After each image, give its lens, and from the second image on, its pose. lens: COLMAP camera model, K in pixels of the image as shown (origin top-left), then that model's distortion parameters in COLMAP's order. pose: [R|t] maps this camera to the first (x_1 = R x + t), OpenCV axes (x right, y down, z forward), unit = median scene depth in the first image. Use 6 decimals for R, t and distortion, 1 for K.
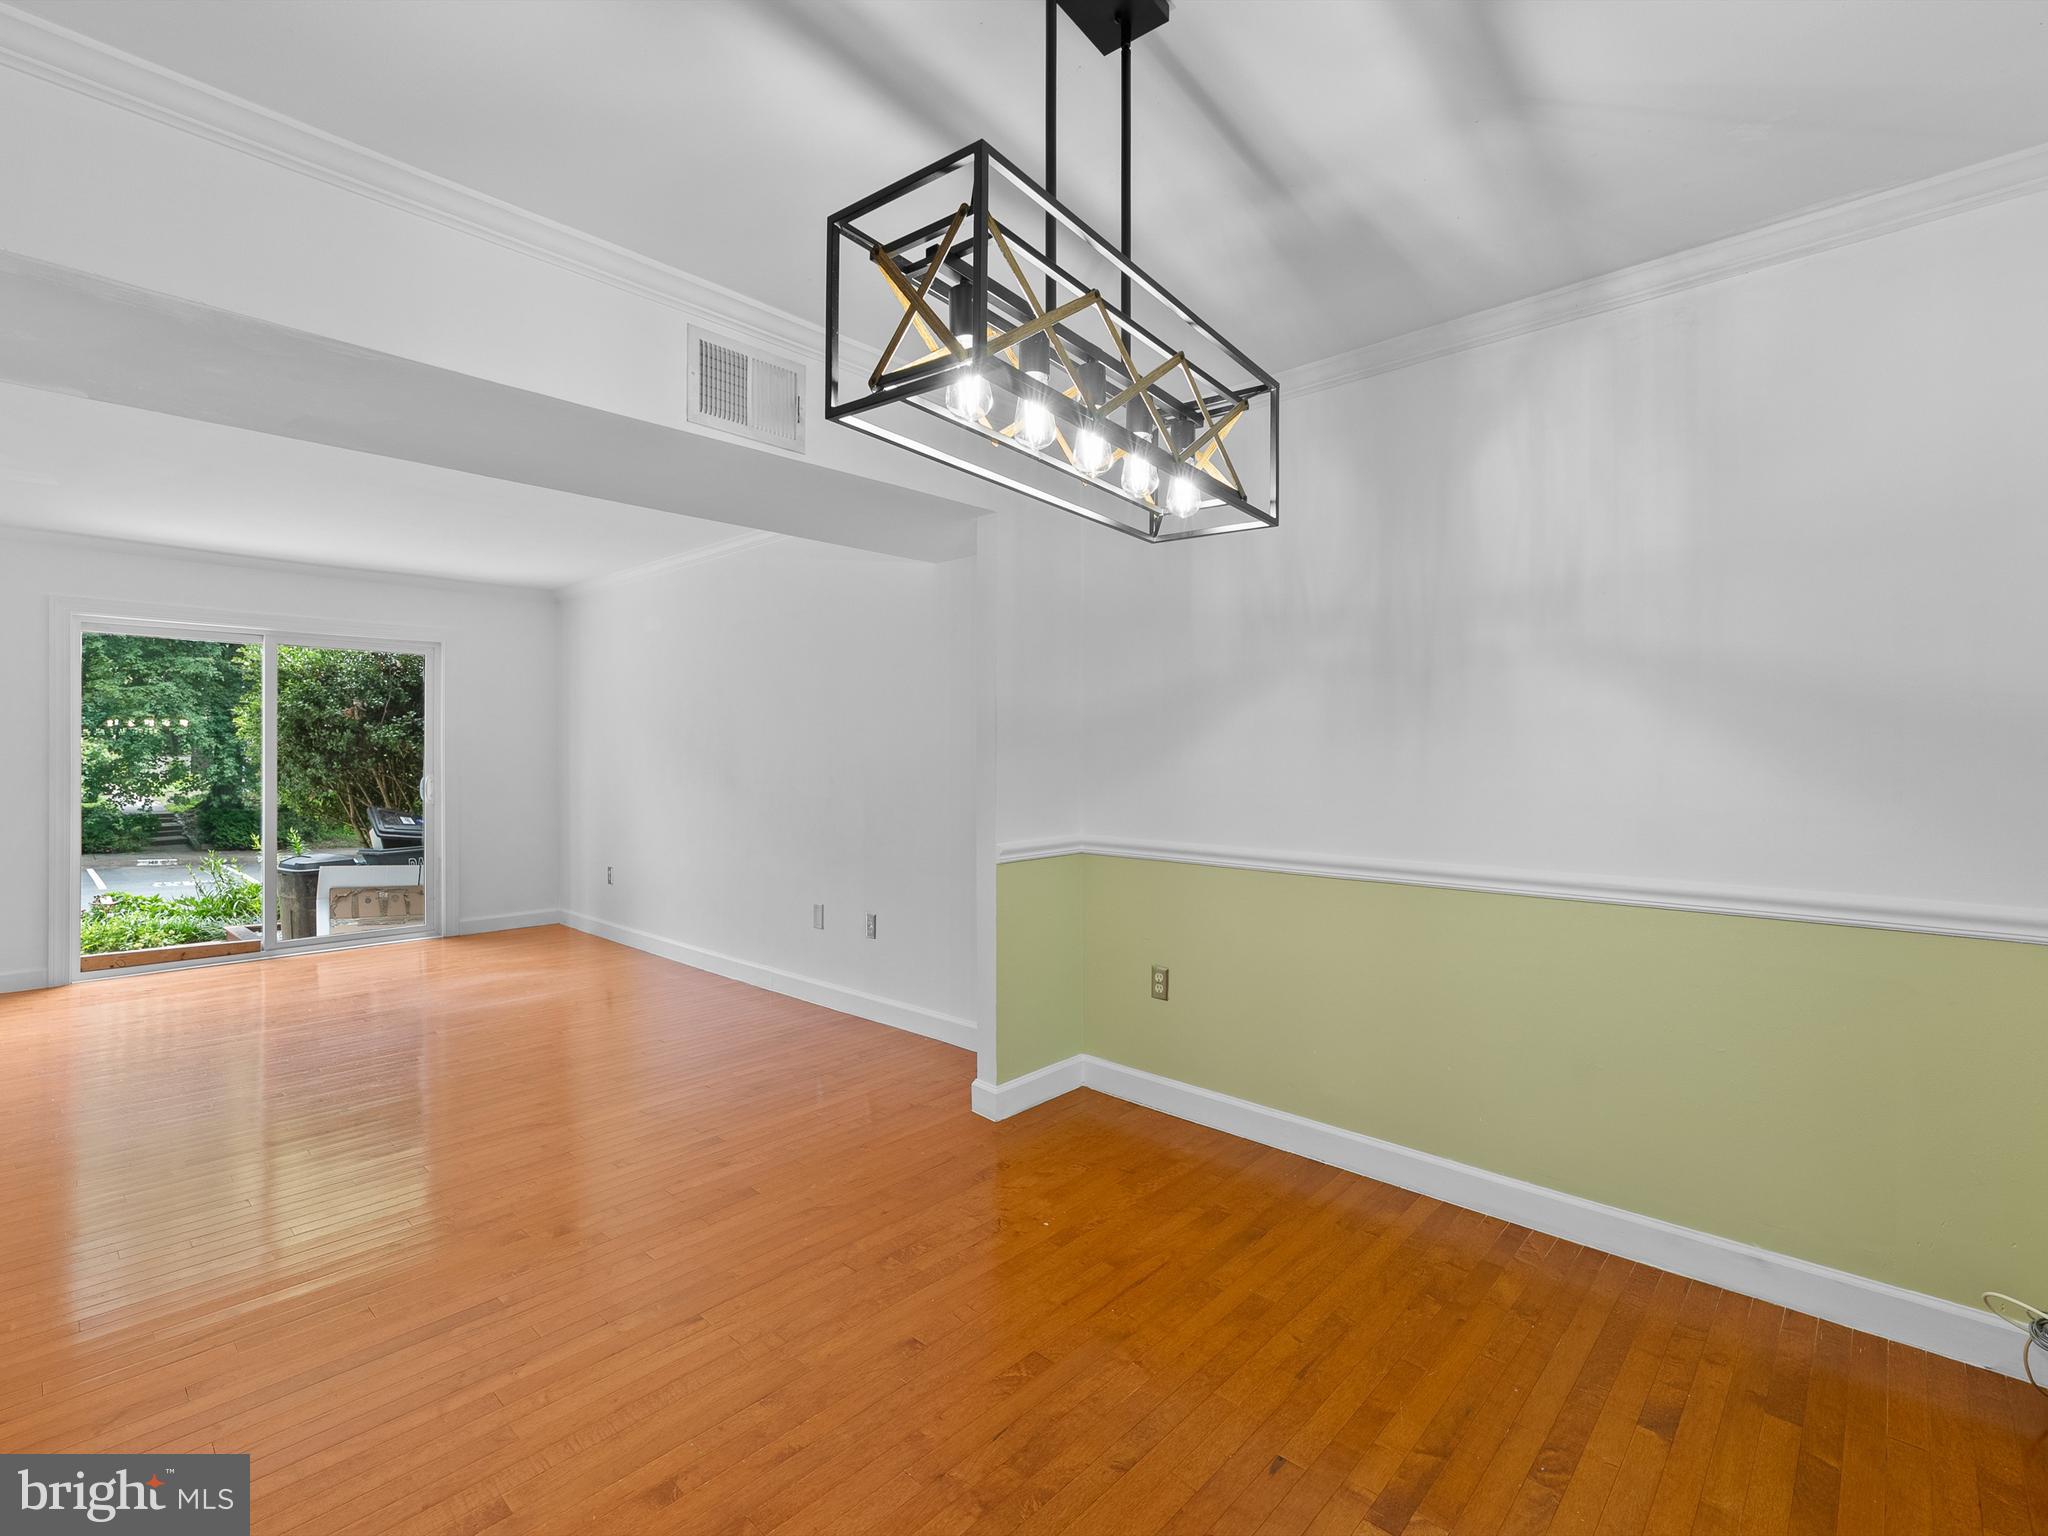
lens RADIAL K [[936.2, 0, 1020.6], [0, 936.2, 751.6], [0, 0, 1]] dist [-0.003026, 0.000832]
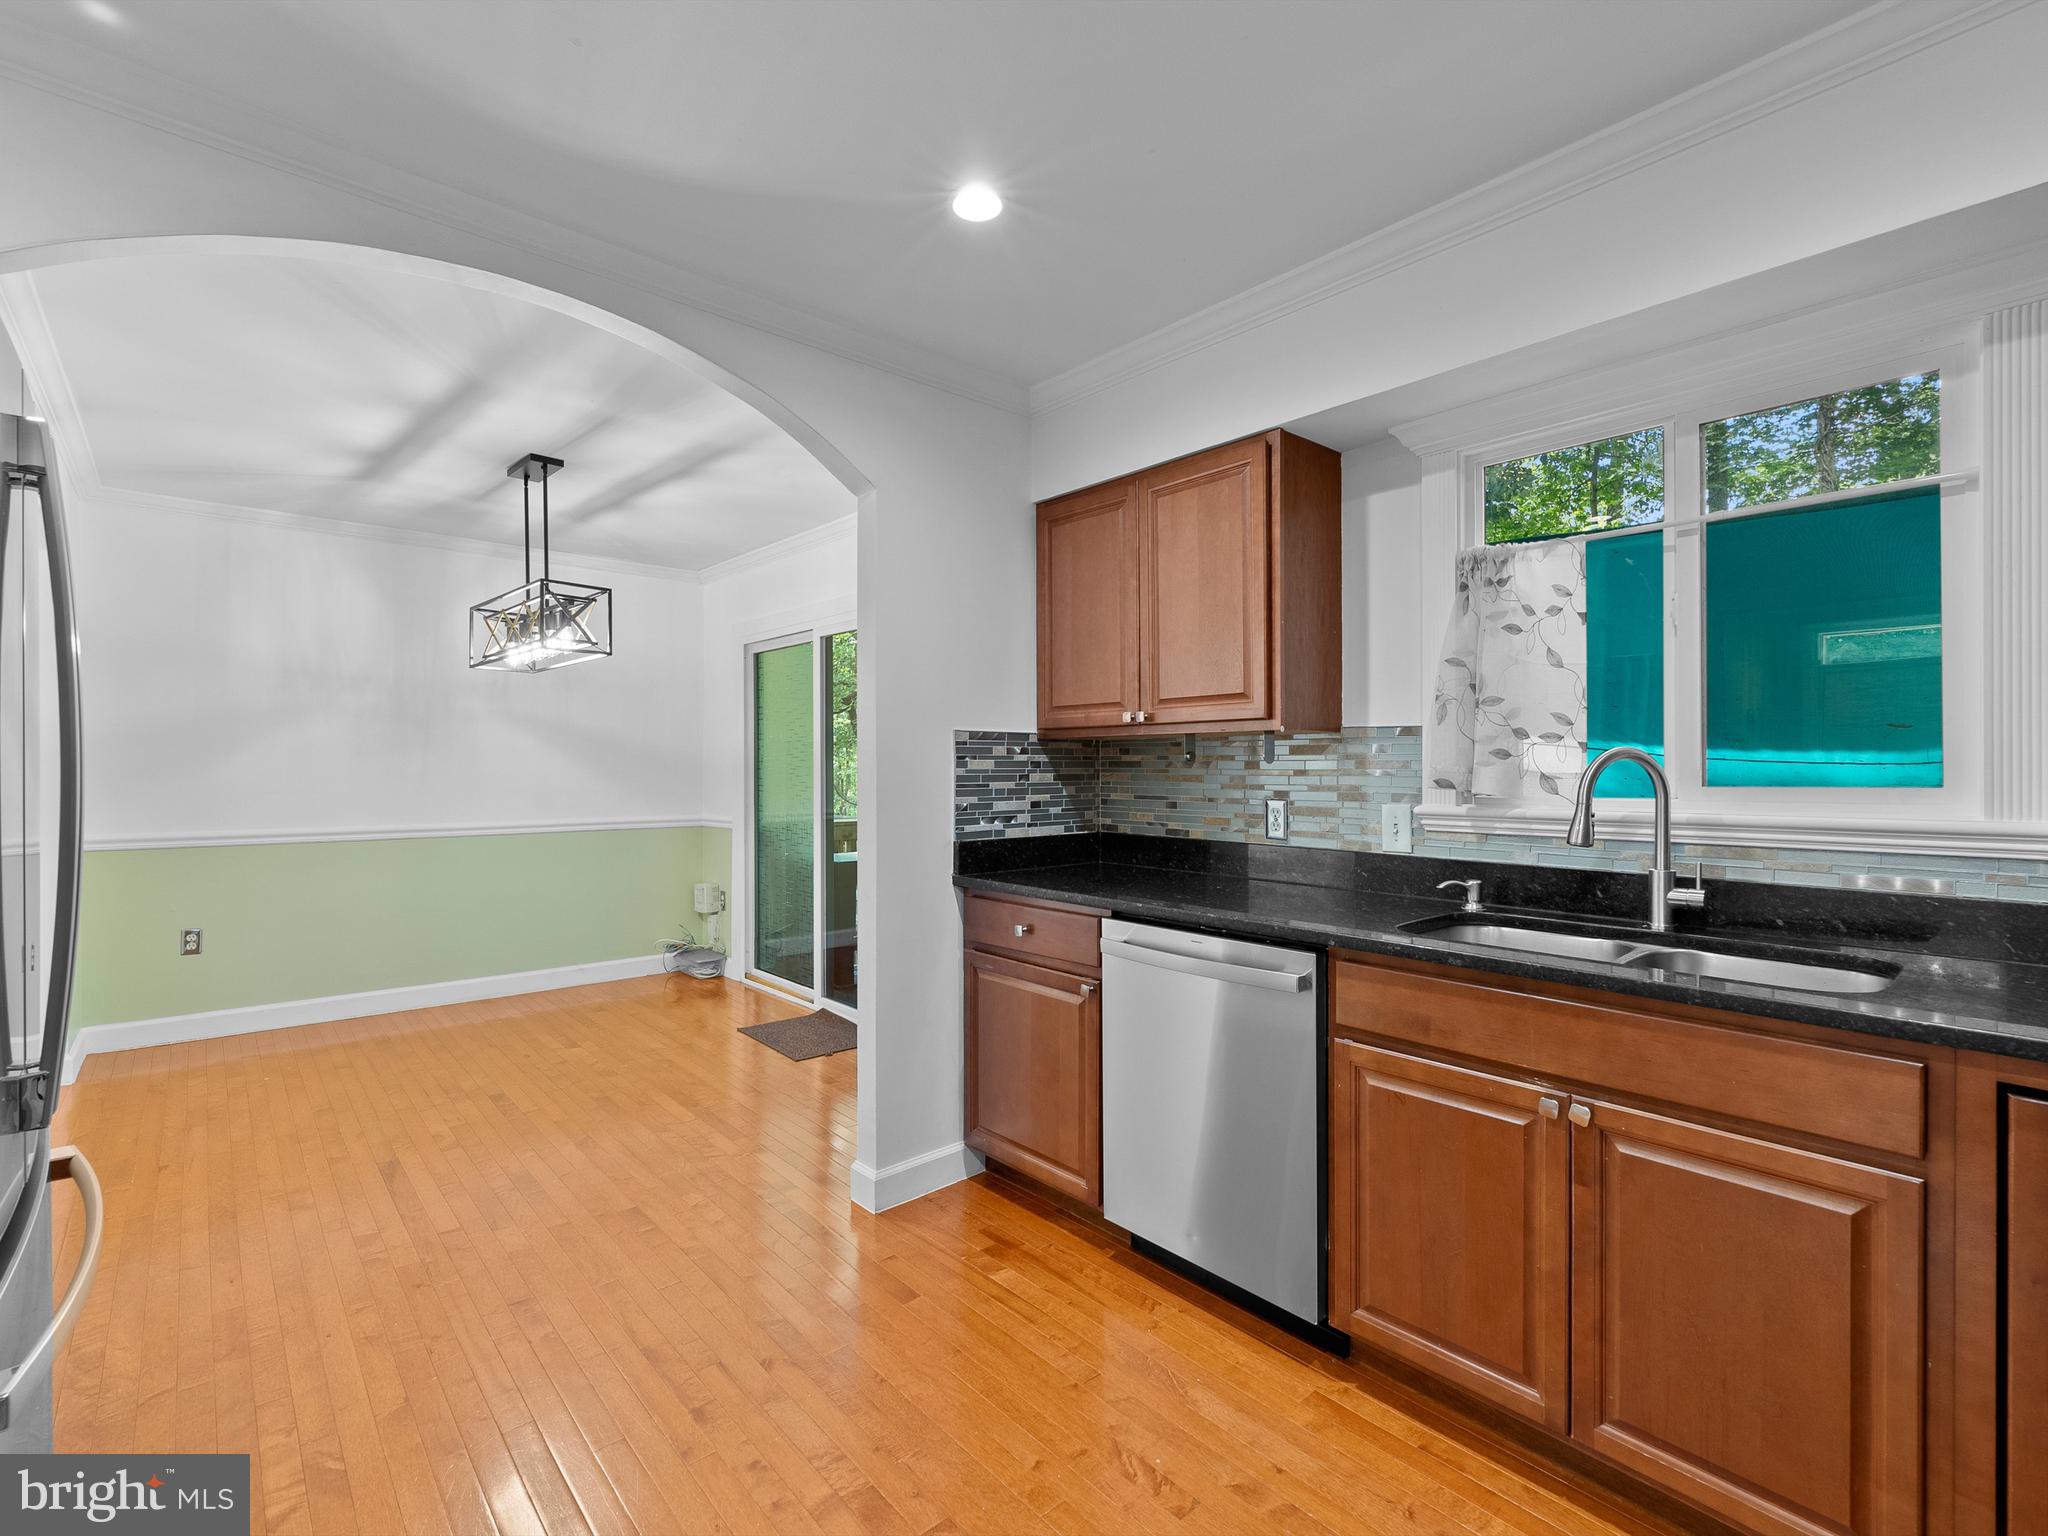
lens RADIAL K [[936.2, 0, 1018.8], [0, 936.2, 761.8], [0, 0, 1]] dist [-0.003026, 0.000832]
pose [[0.103722, 0.004063, 0.994598, -1.030688], [-0.004809, 0.999982, -0.003583, -0.001566], [-0.994595, -0.004412, 0.103740, -0.268858]]
